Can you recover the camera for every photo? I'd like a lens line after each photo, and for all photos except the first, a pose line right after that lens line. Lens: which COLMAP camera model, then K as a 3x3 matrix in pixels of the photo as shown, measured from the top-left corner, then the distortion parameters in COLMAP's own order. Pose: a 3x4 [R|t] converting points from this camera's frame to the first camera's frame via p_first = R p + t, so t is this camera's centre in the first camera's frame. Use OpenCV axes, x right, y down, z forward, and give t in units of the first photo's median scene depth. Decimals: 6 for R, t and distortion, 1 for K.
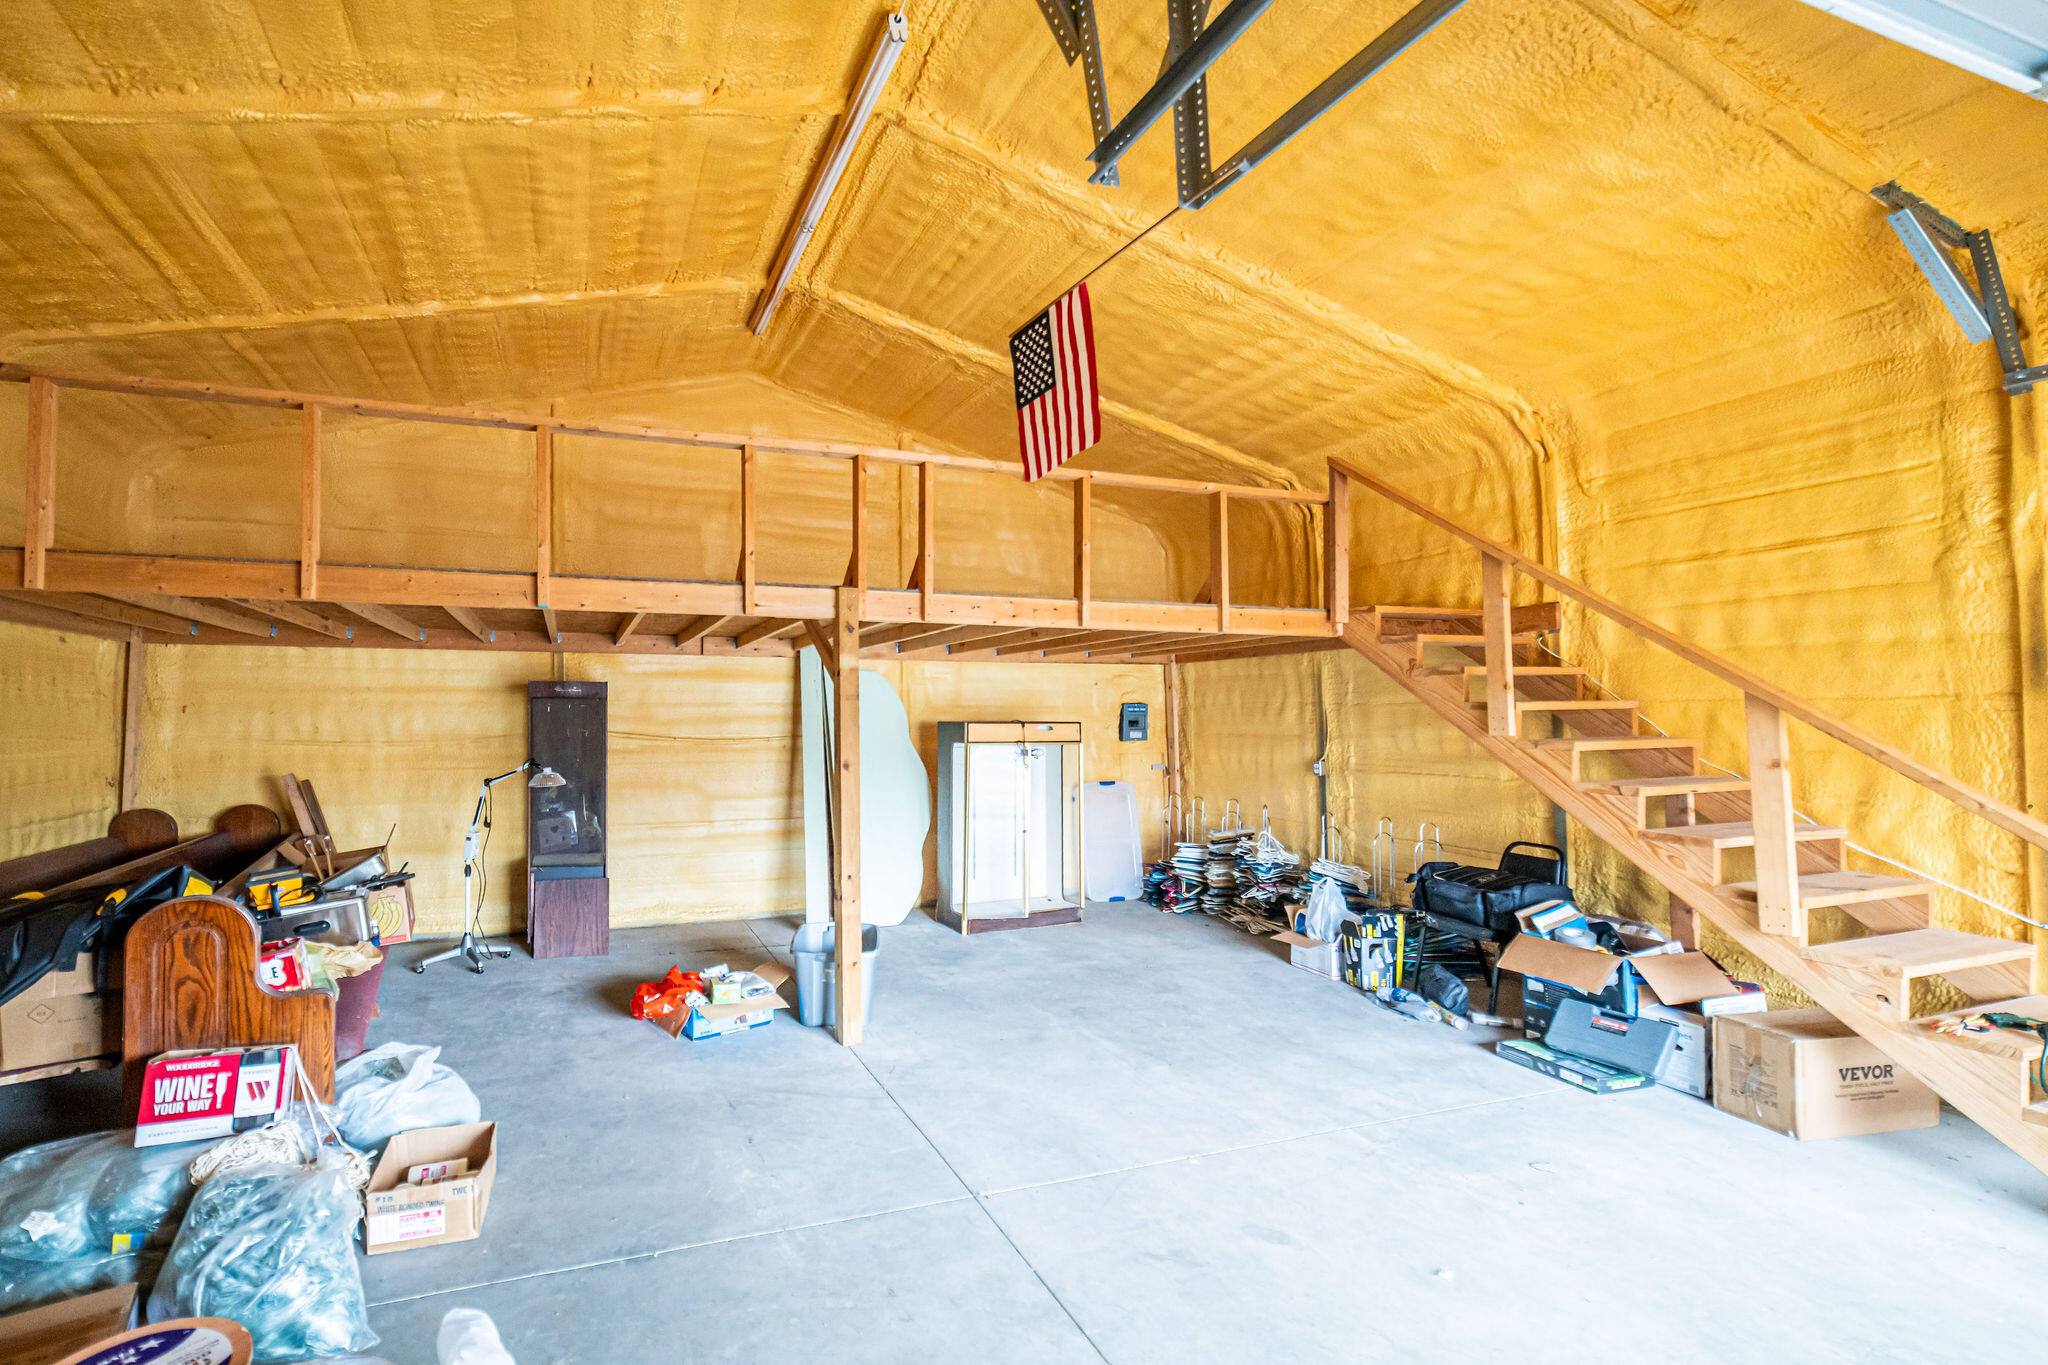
lens RADIAL K [[810.6, 0, 1026.7], [0, 810.6, 700.6], [0, 0, 1]] dist [0.001706, 0.000290]
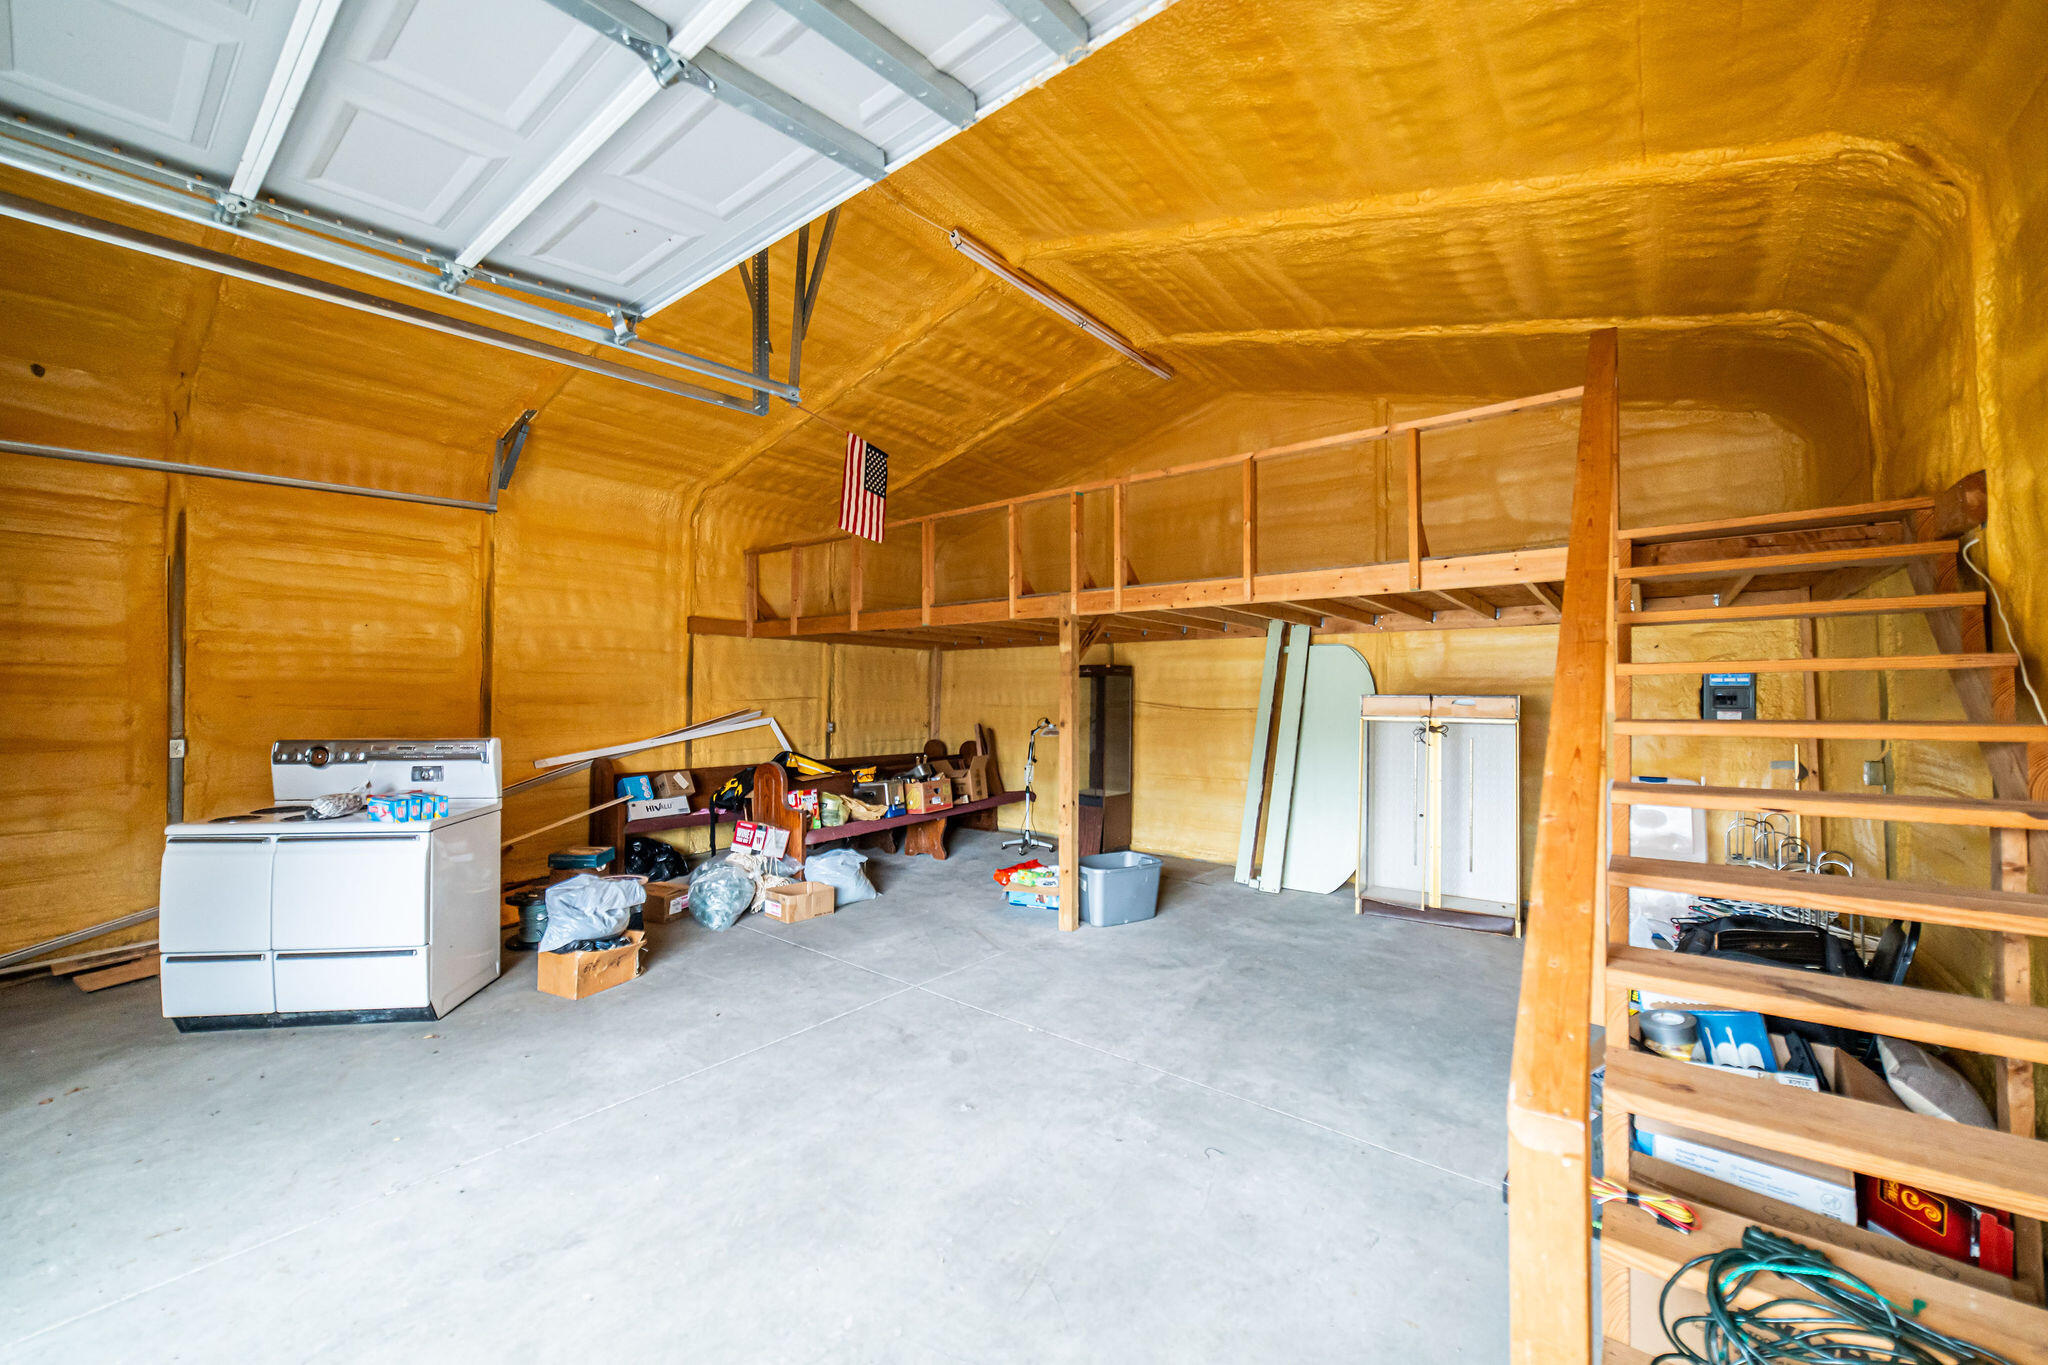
lens RADIAL K [[860.8, 0, 1027.2], [0, 860.8, 672.8], [0, 0, 1]] dist [-0.001432, 0.000011]
pose [[0.520432, -0.018516, -0.853702, 0.962372], [0.014116, 0.999815, -0.013079, 0.011868], [0.853786, -0.005244, 0.520597, 0.196966]]
